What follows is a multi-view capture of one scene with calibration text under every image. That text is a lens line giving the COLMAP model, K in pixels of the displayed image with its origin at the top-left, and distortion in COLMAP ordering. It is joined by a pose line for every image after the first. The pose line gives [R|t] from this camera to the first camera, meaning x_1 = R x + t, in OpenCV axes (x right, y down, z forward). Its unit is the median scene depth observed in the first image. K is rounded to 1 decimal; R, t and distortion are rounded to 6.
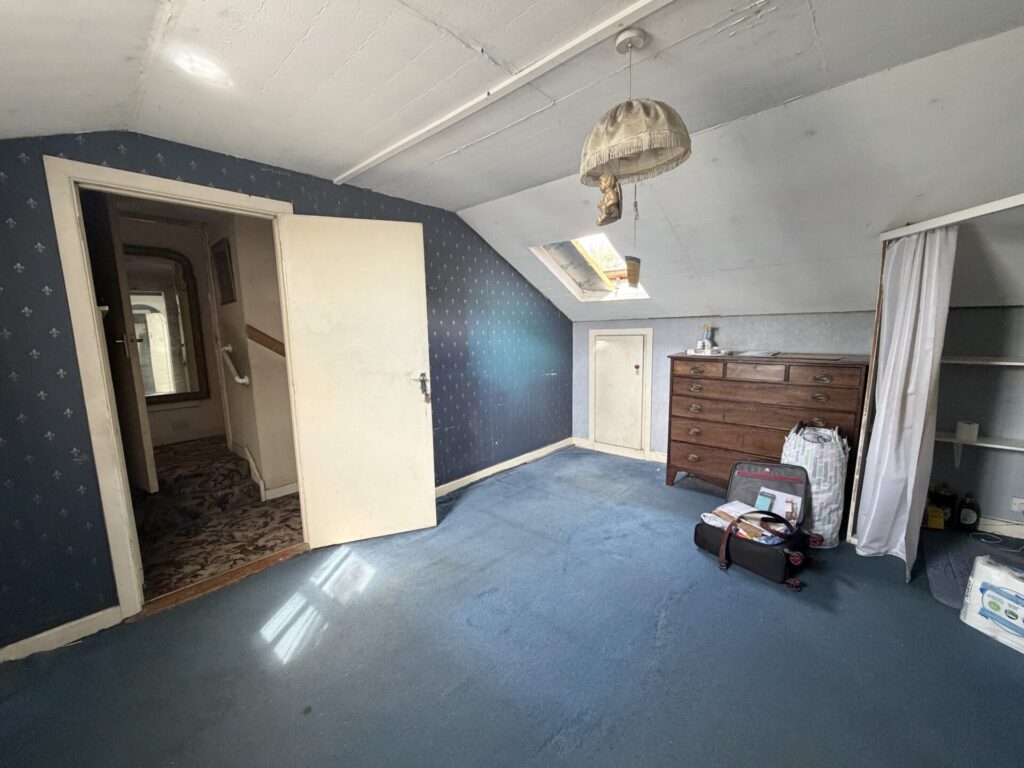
lens RADIAL K [[408.4, 0, 509.0], [0, 408.4, 382.7], [0, 0, 1]] dist [0.000410, 0.000242]
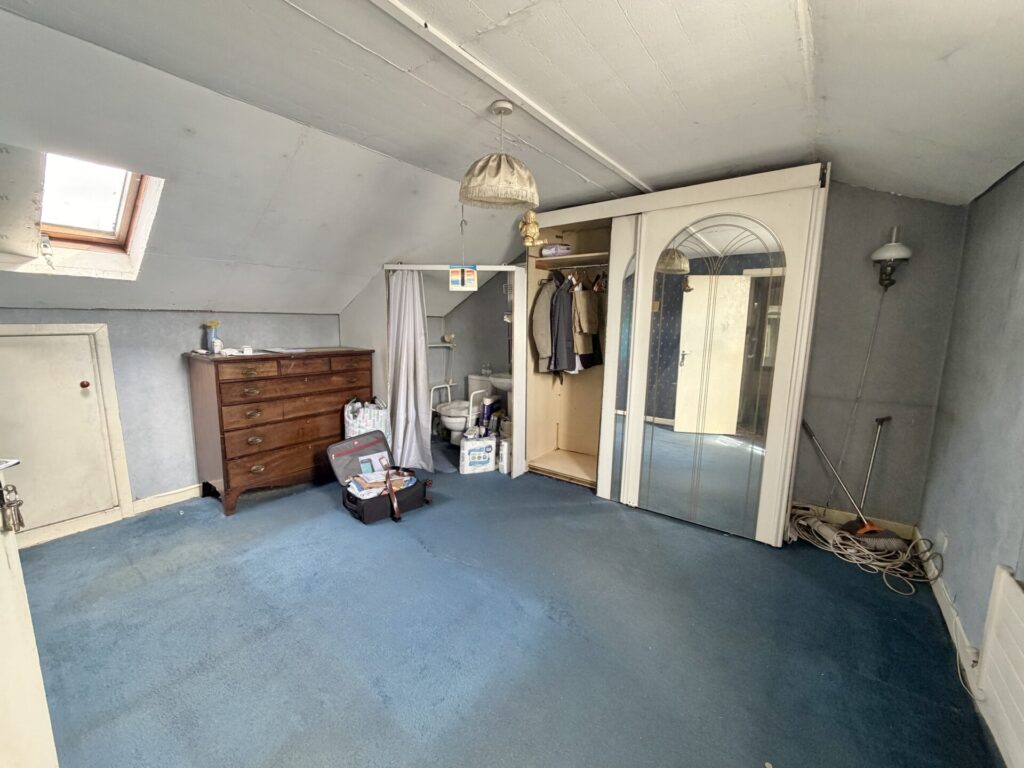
lens RADIAL K [[408.4, 0, 509.3], [0, 408.4, 387.7], [0, 0, 1]] dist [0.000410, 0.000242]
pose [[-0.095891, -0.135698, 0.986099, -0.481220], [0.127301, 0.980857, 0.147356, -0.056324], [-0.987218, 0.139661, -0.076781, 0.507815]]
